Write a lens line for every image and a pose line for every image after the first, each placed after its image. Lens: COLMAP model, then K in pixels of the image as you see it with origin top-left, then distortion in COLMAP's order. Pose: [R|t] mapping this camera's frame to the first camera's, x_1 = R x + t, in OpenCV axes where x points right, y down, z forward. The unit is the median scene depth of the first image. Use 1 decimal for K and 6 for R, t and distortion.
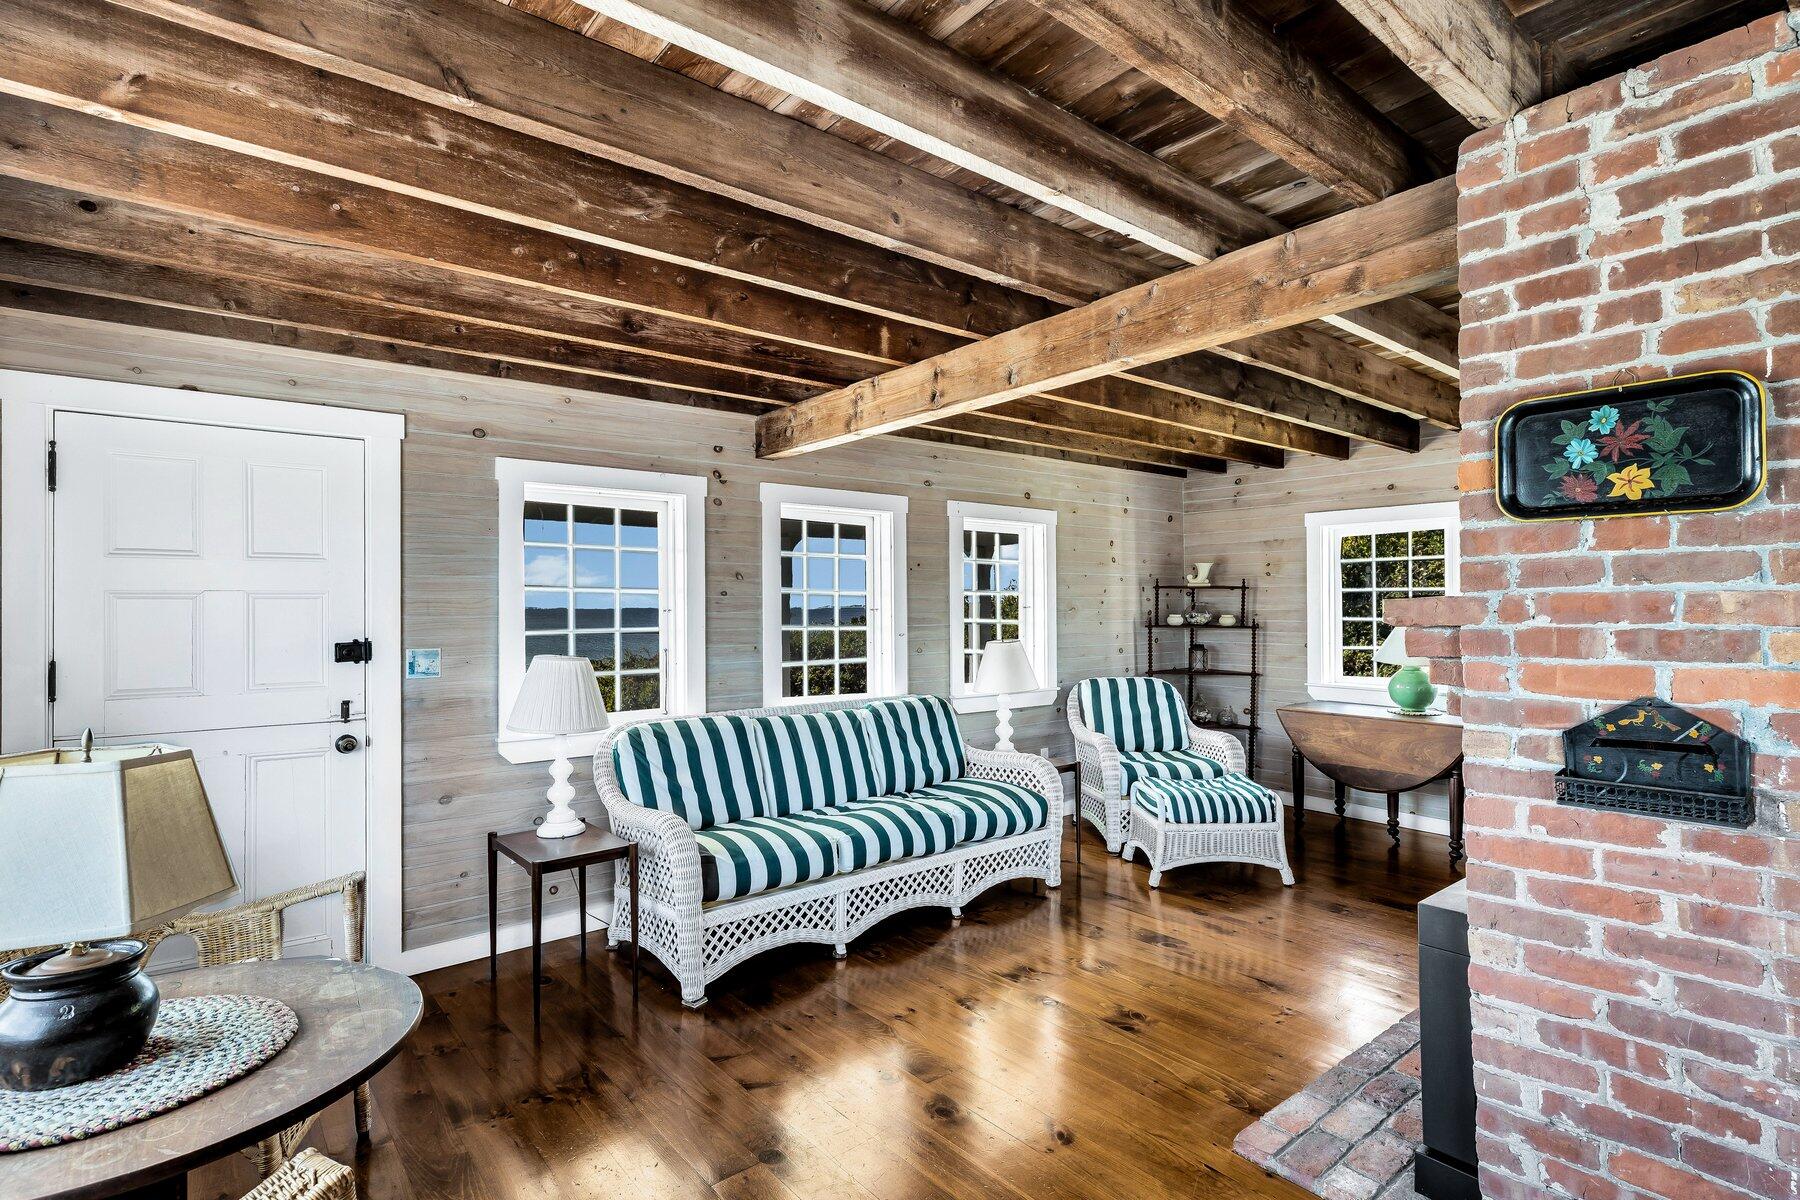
lens RADIAL K [[873.3, 0, 895.2], [0, 873.3, 592.8], [0, 0, 1]] dist [0.002007, -0.000136]
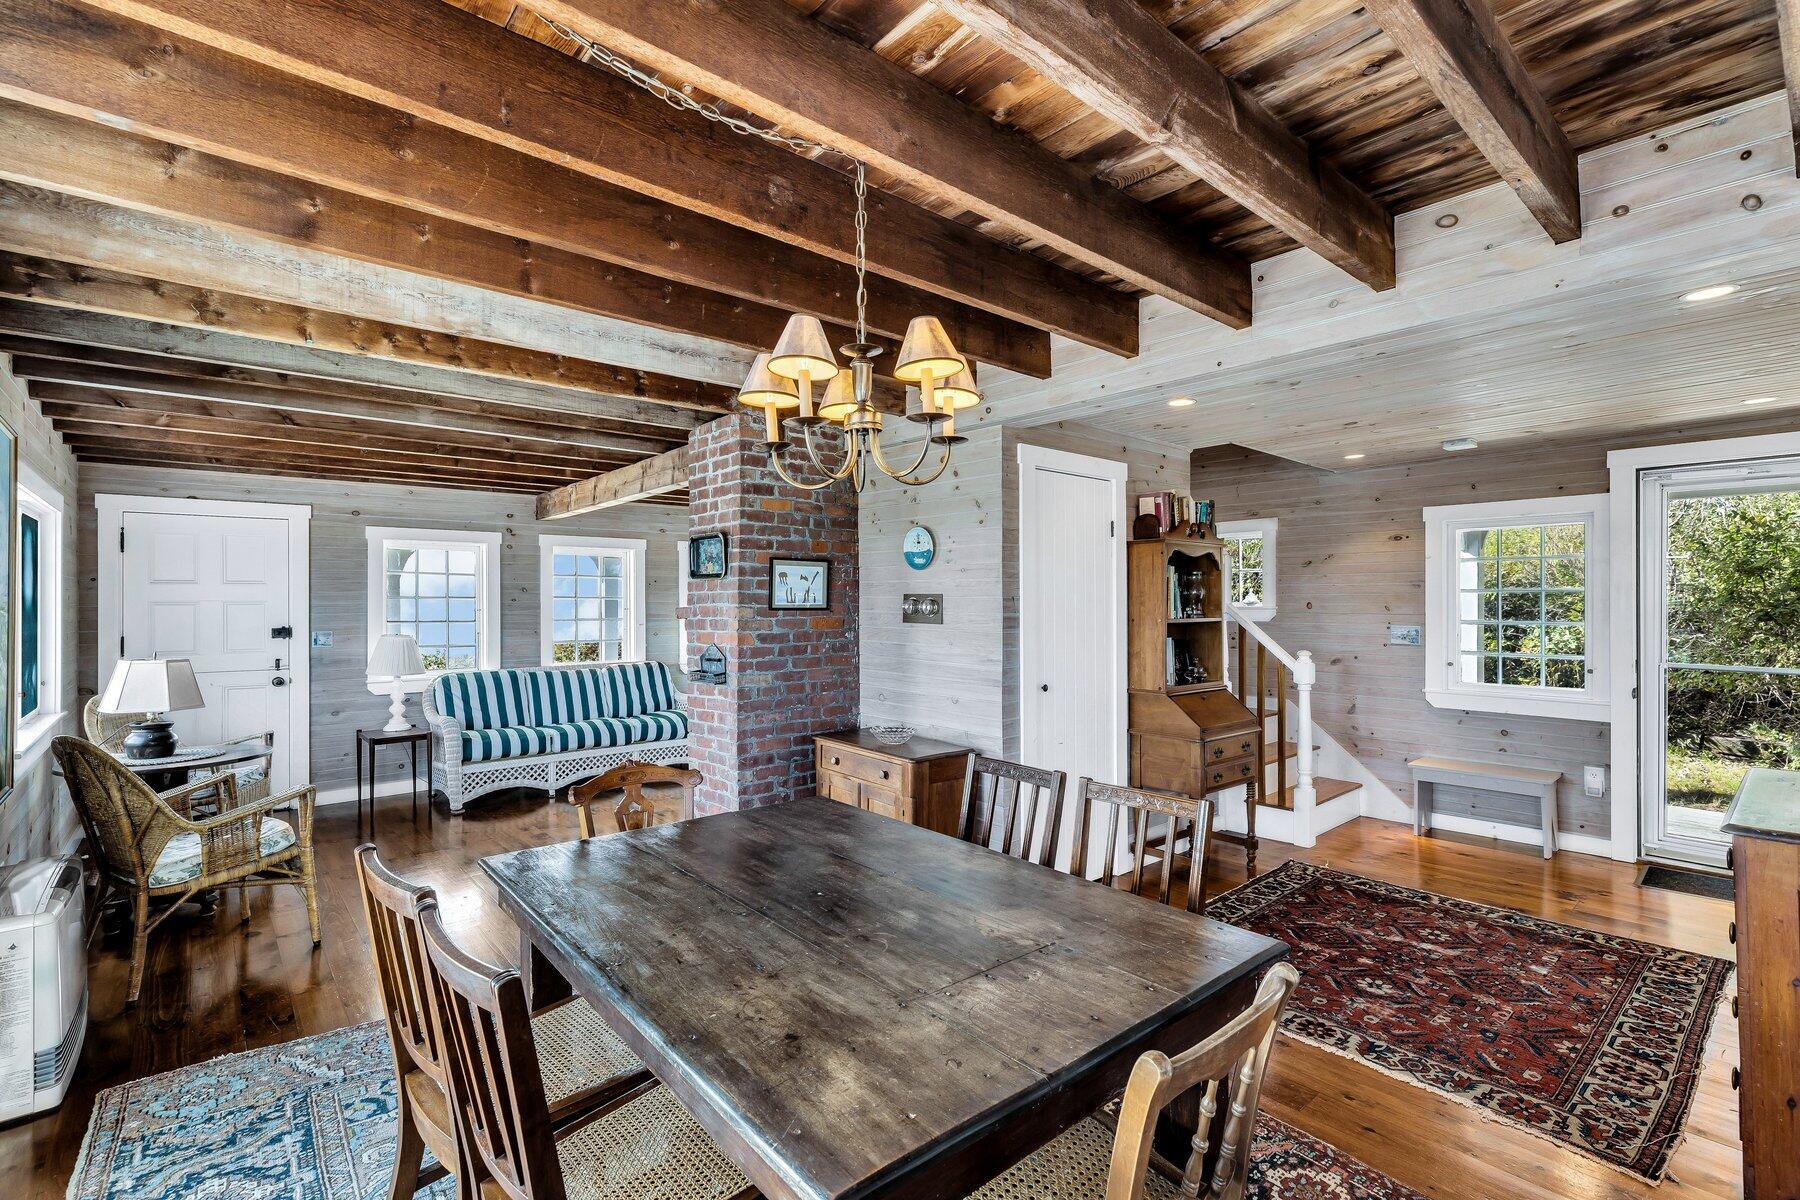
lens RADIAL K [[807.4, 0, 899.9], [0, 807.4, 591.8], [0, 0, 1]] dist [-0.002506, -0.000478]
pose [[0.999388, 0.000791, 0.034984, 0.617434], [-0.000869, 0.999997, 0.002202, -0.024416], [-0.034983, -0.002231, 0.999385, -0.742344]]
